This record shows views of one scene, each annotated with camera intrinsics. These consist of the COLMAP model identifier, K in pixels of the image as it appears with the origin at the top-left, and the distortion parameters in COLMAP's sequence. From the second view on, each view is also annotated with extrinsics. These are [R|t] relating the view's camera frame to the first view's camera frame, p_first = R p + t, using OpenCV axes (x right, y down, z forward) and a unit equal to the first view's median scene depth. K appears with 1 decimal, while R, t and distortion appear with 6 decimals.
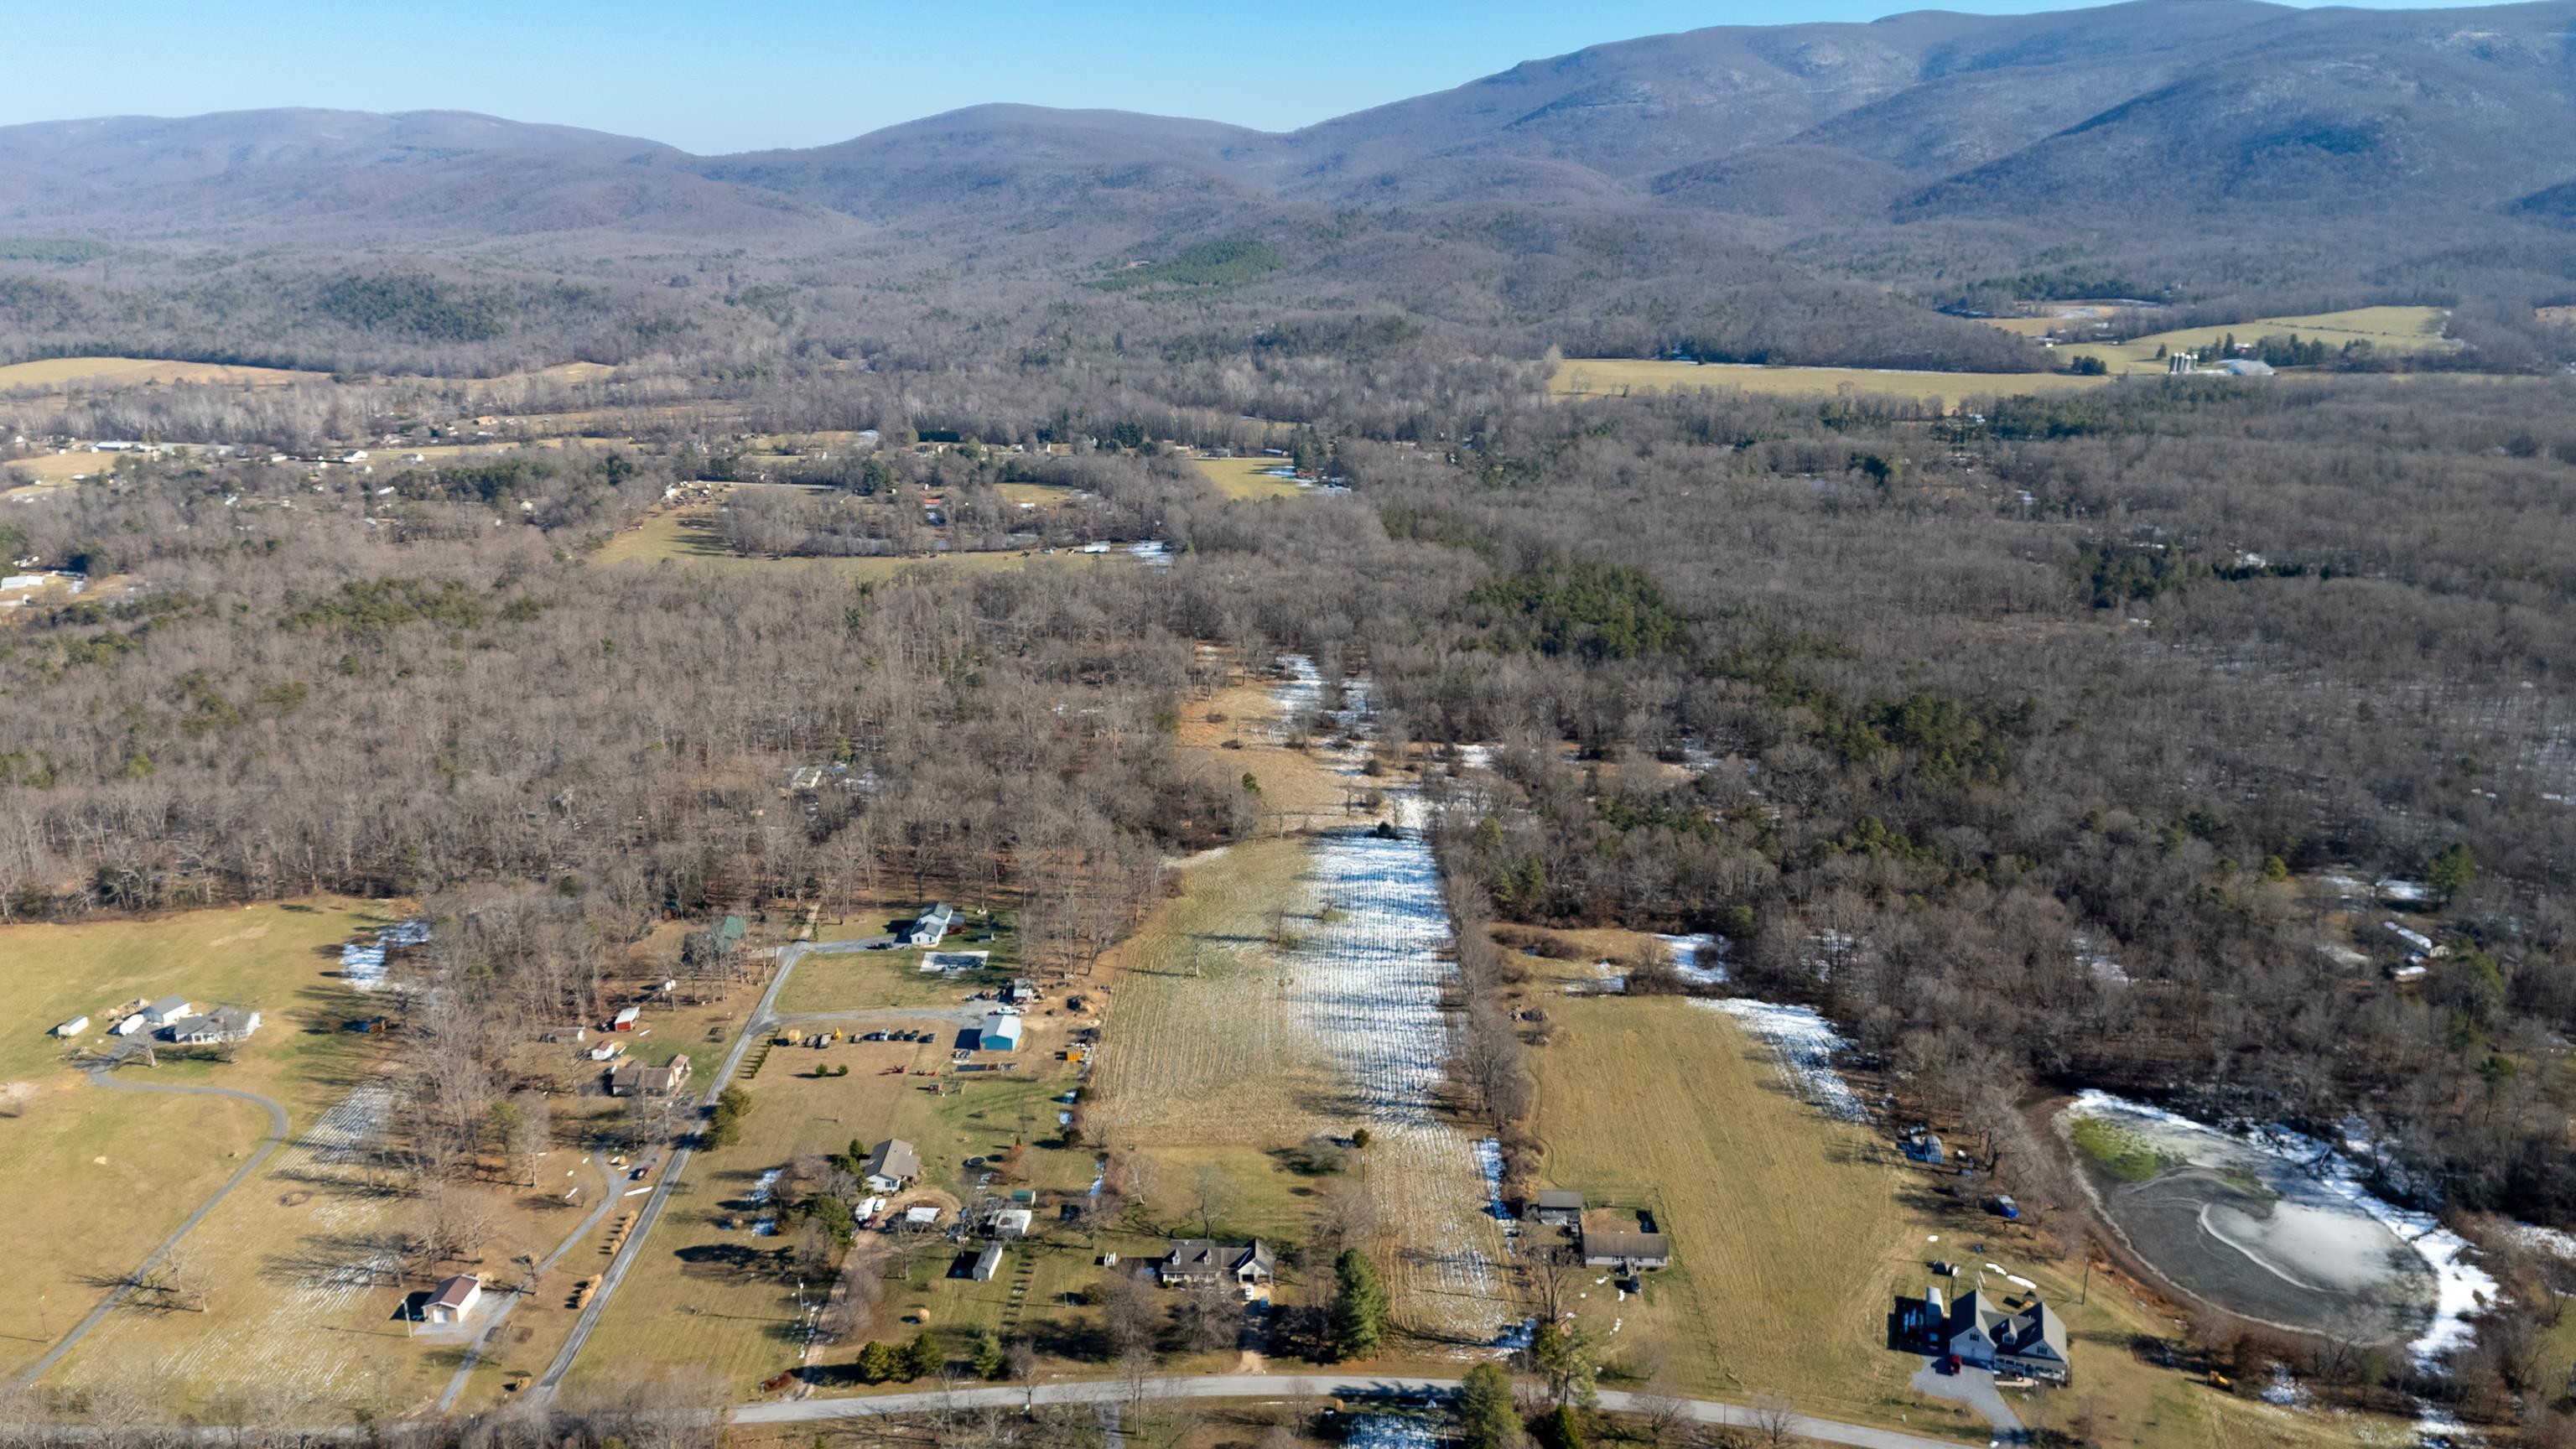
lens RADIAL K [[1888.9, 0, 1288.7], [0, 1888.9, 741.0], [0, 0, 1]] dist [0.071395, -0.070041]
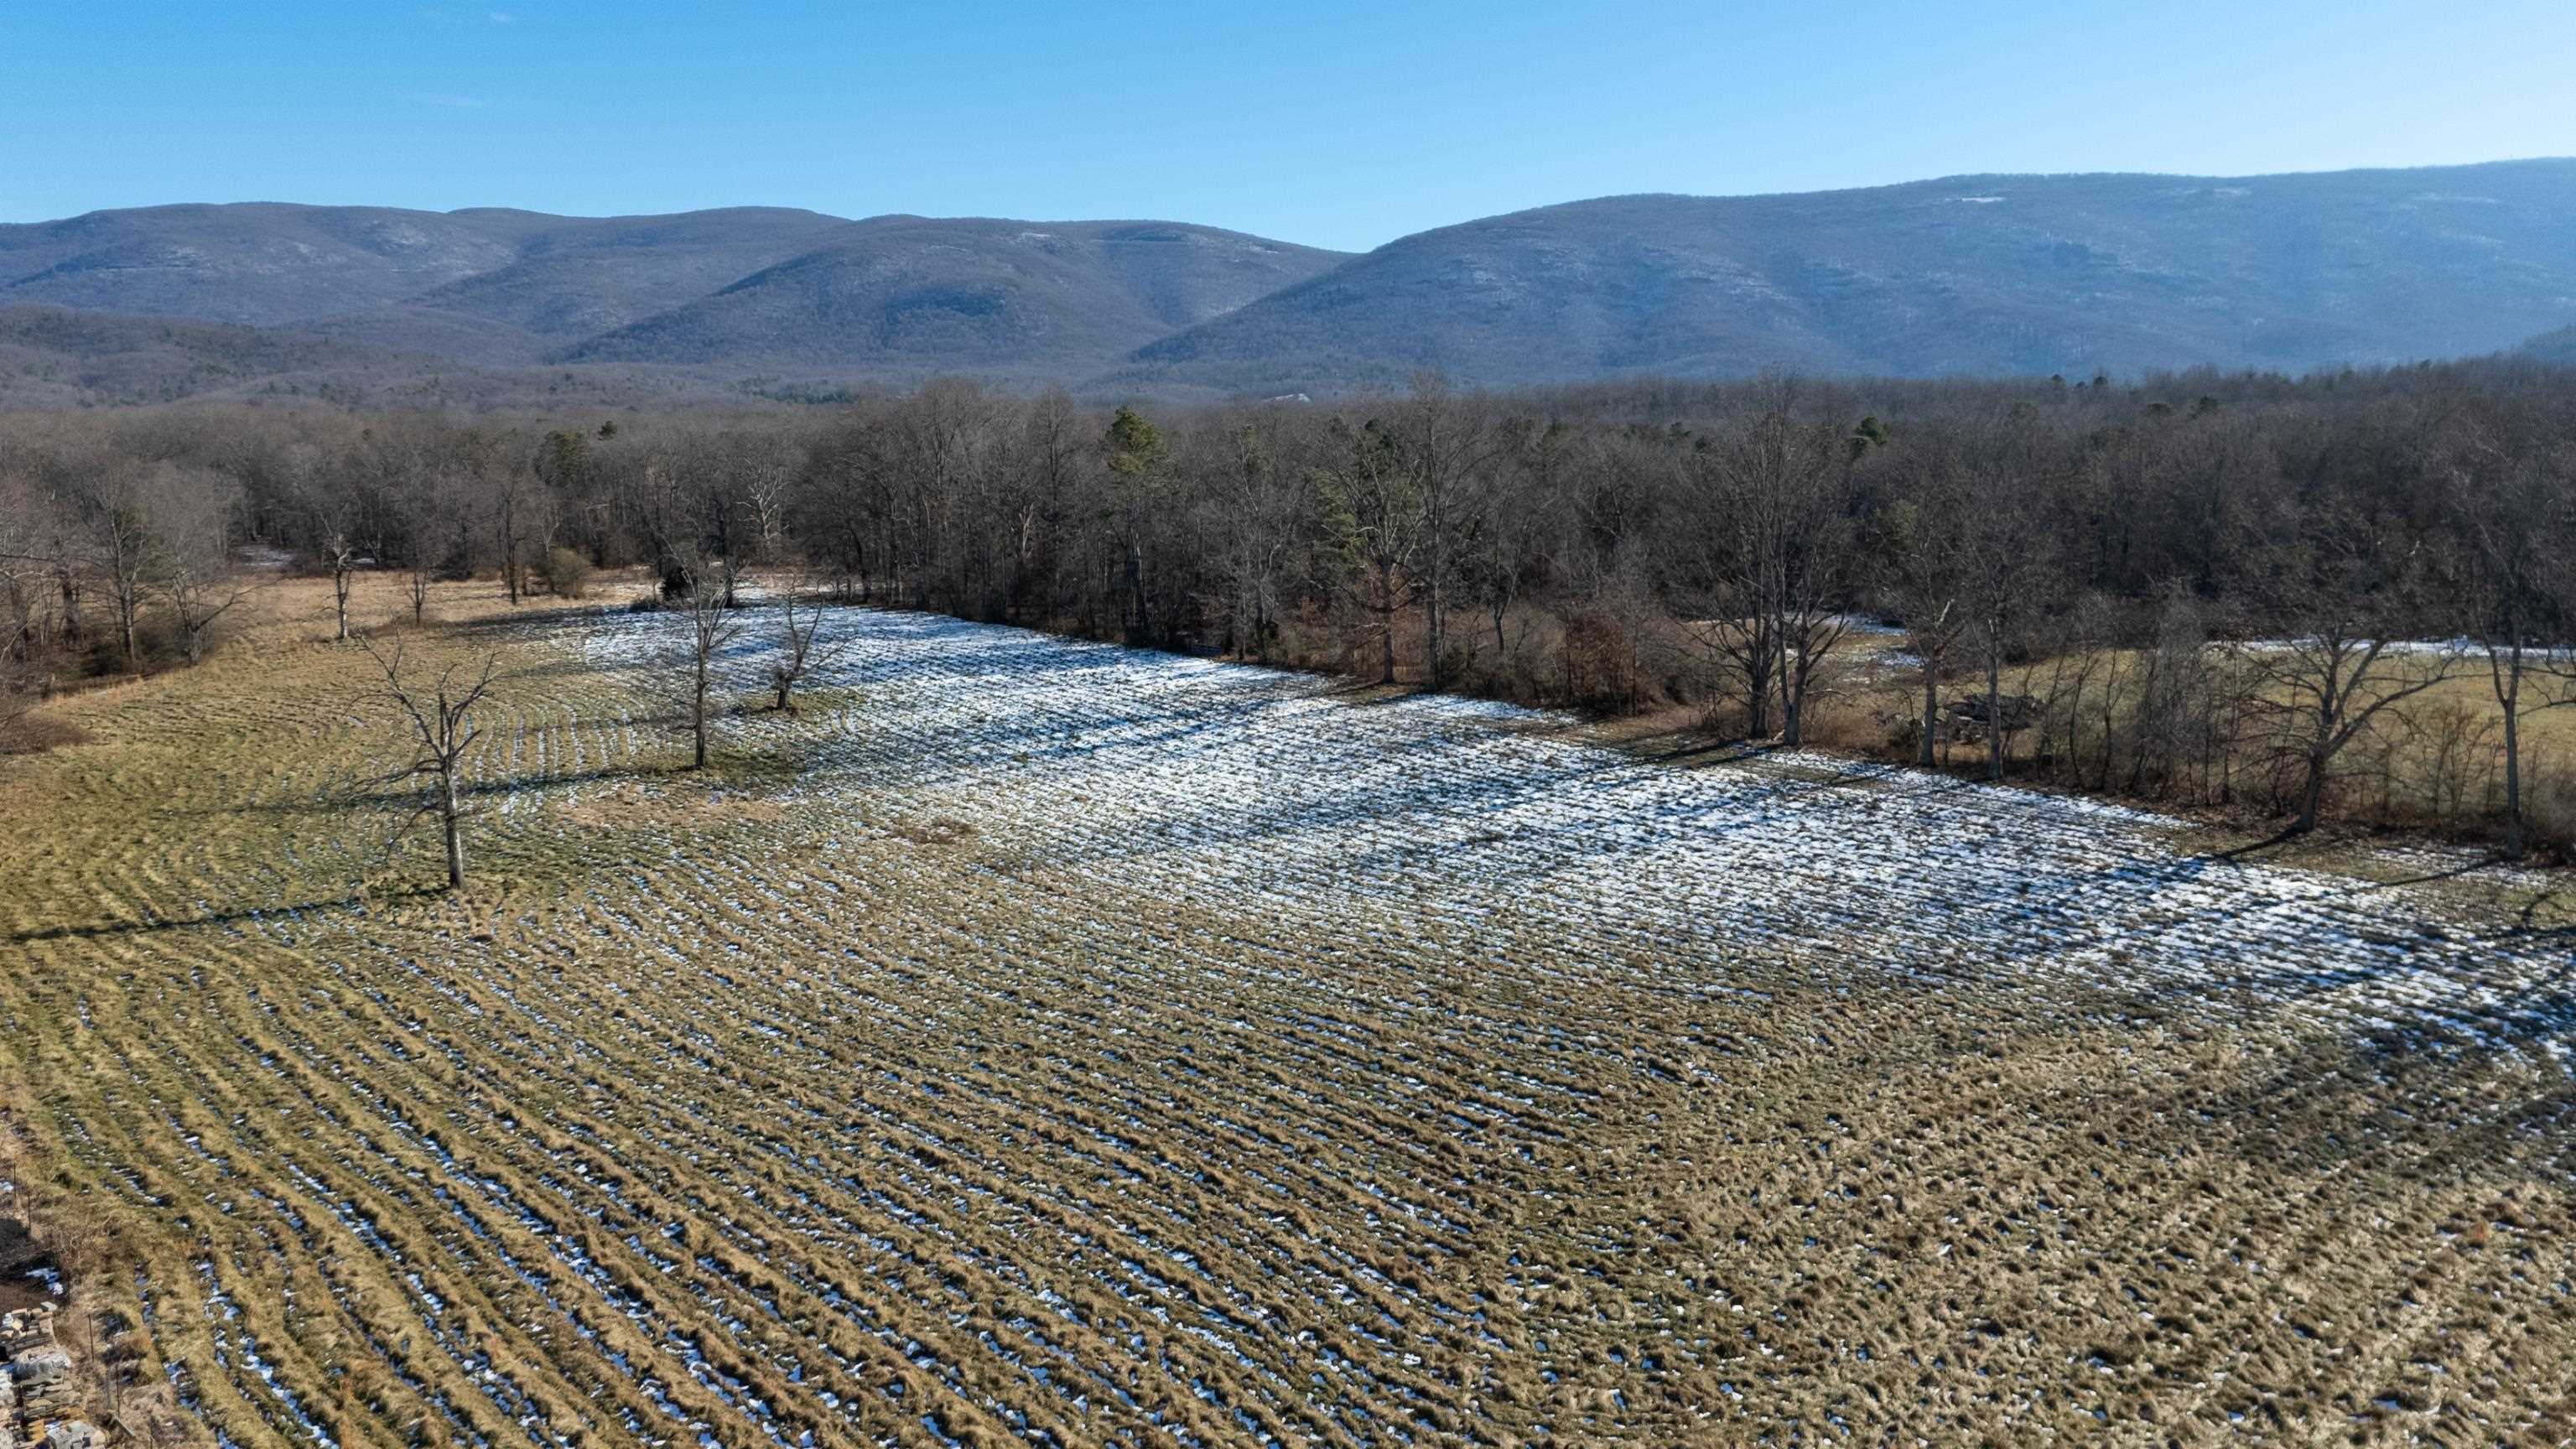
lens RADIAL K [[1889.6, 0, 1283.3], [0, 1889.6, 730.6], [0, 0, 1]] dist [0.077787, -0.071210]
pose [[0.761117, -0.103208, 0.640351, -0.027329], [0.190254, 0.979357, -0.068287, 0.035826], [-0.620084, 0.173804, 0.765041, 0.211148]]
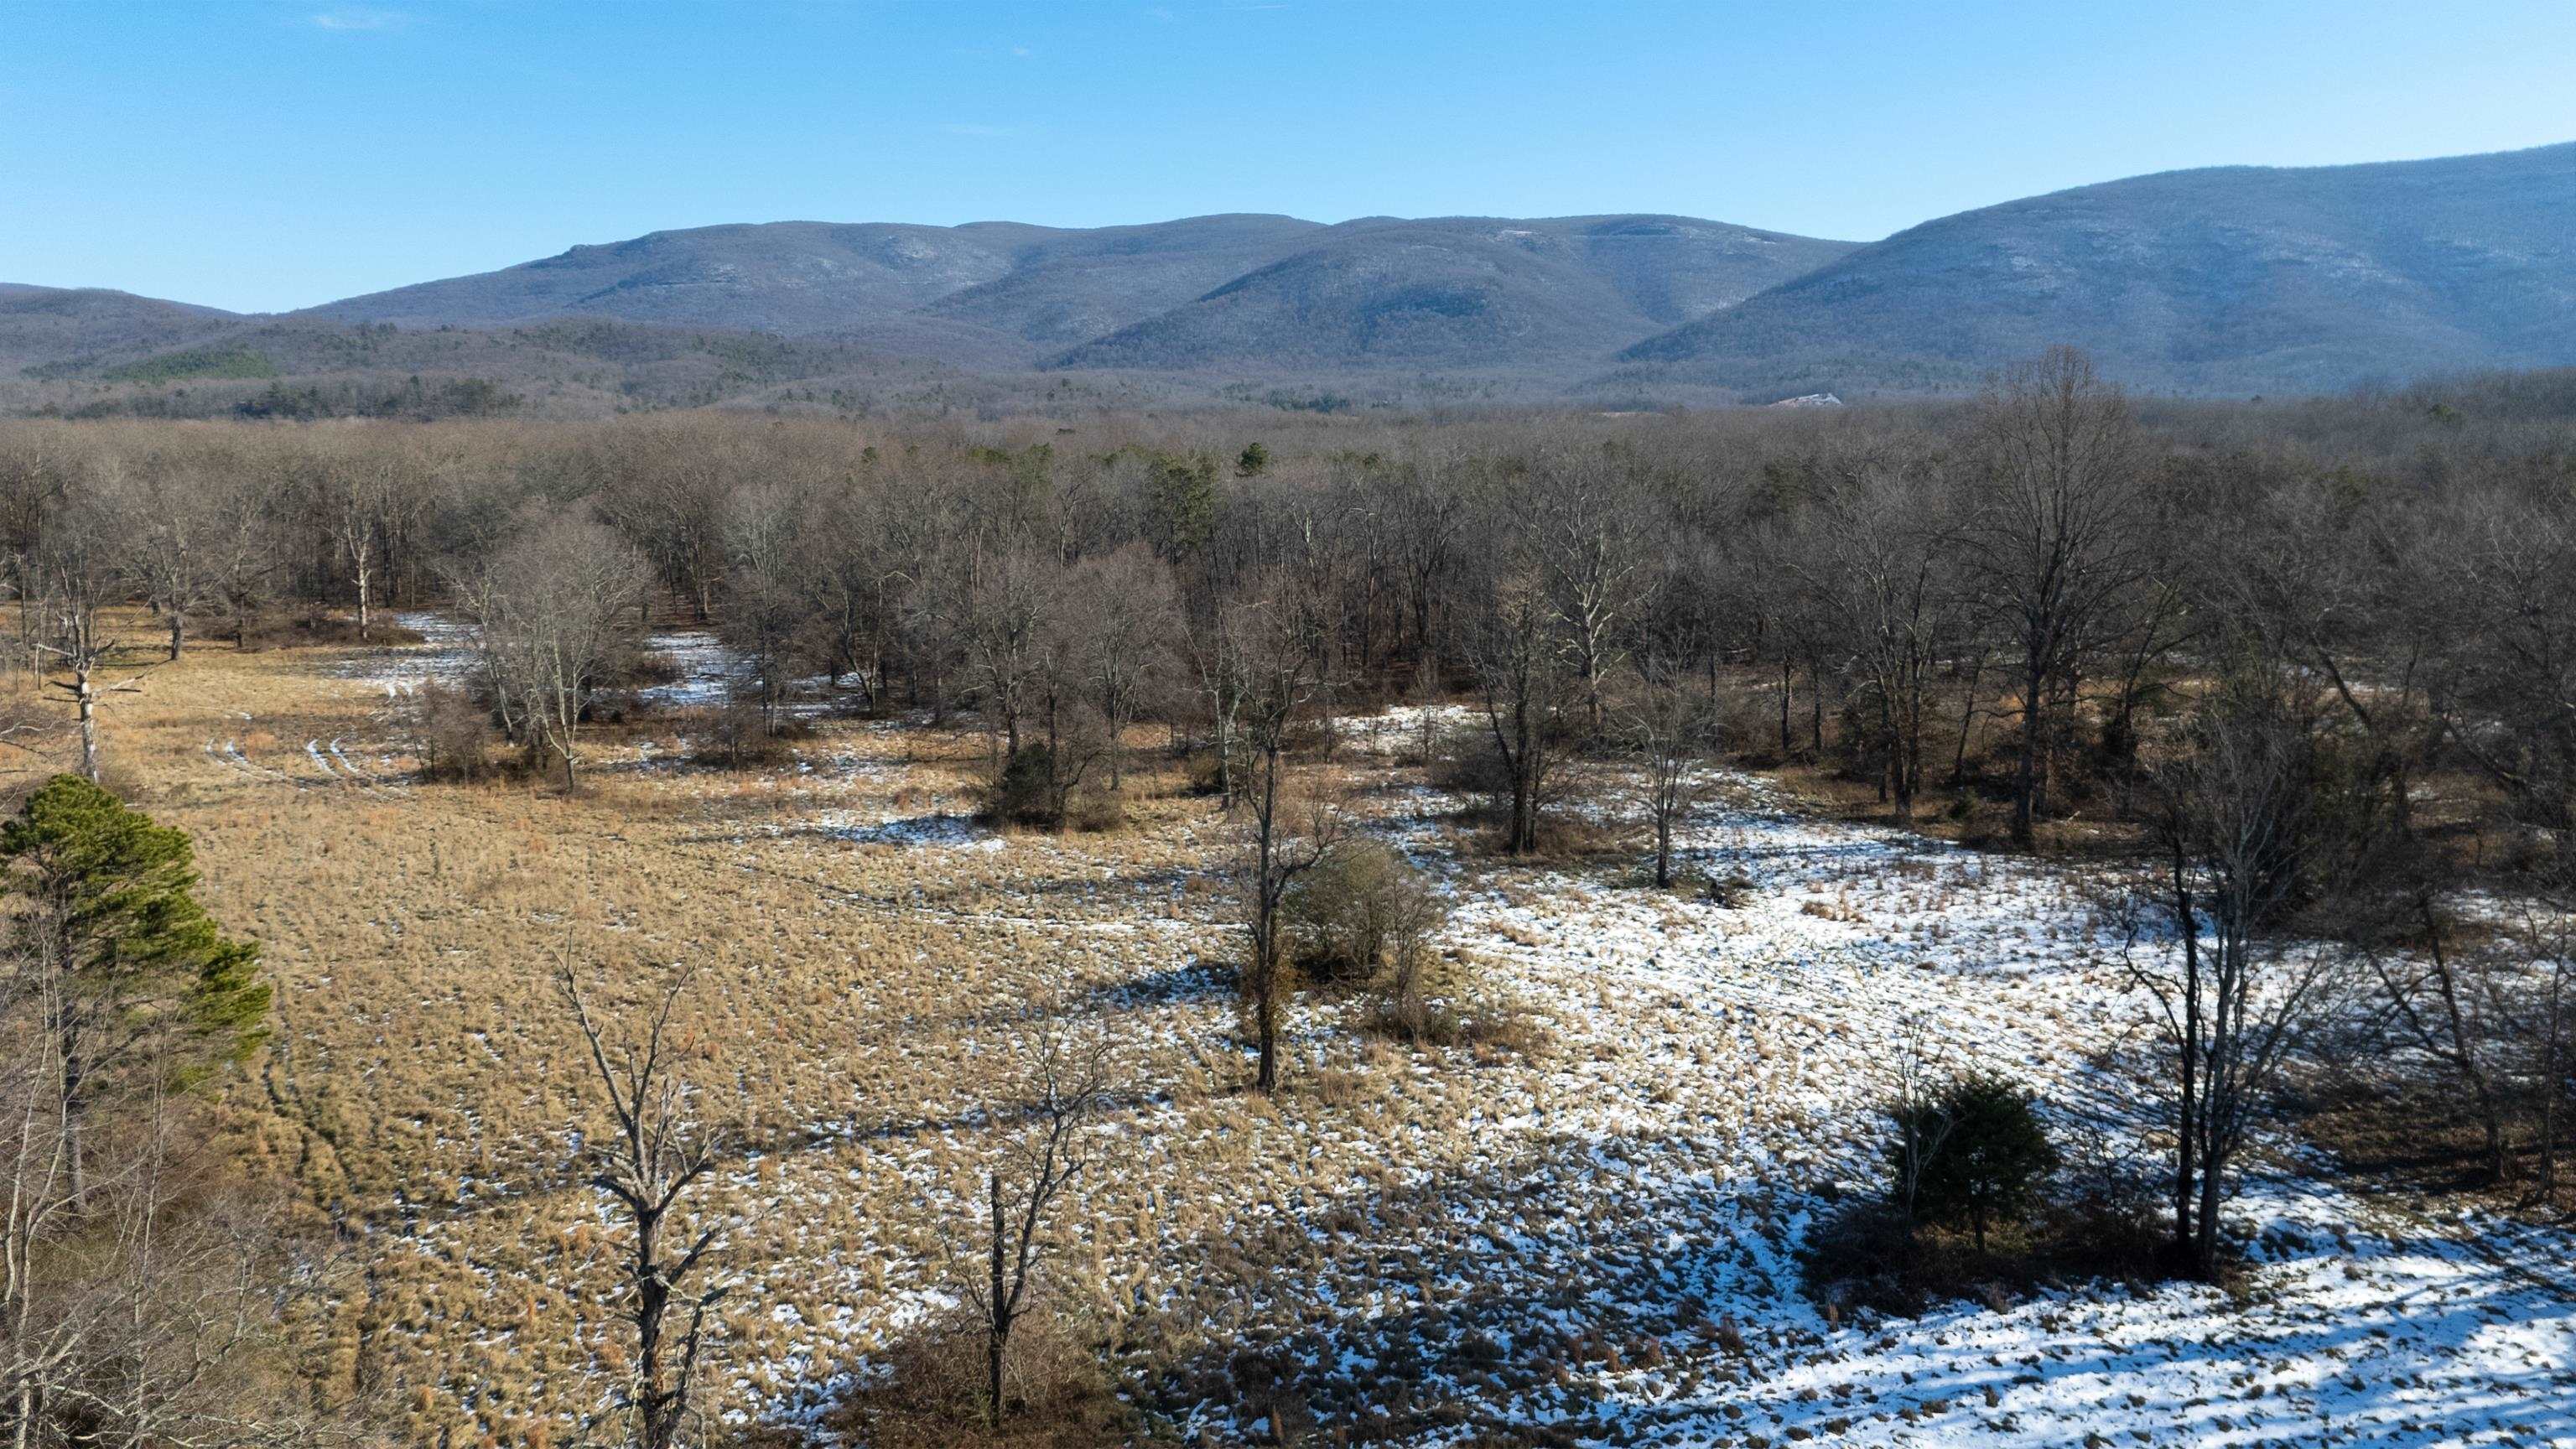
lens RADIAL K [[1880.1, 0, 1284.3], [0, 1880.1, 735.8], [0, 0, 1]] dist [0.088441, -0.092236]
pose [[0.889222, -0.070838, 0.451957, -0.003307], [0.131178, 0.985935, -0.103560, 0.009674], [-0.438264, 0.151375, 0.886008, 0.293348]]
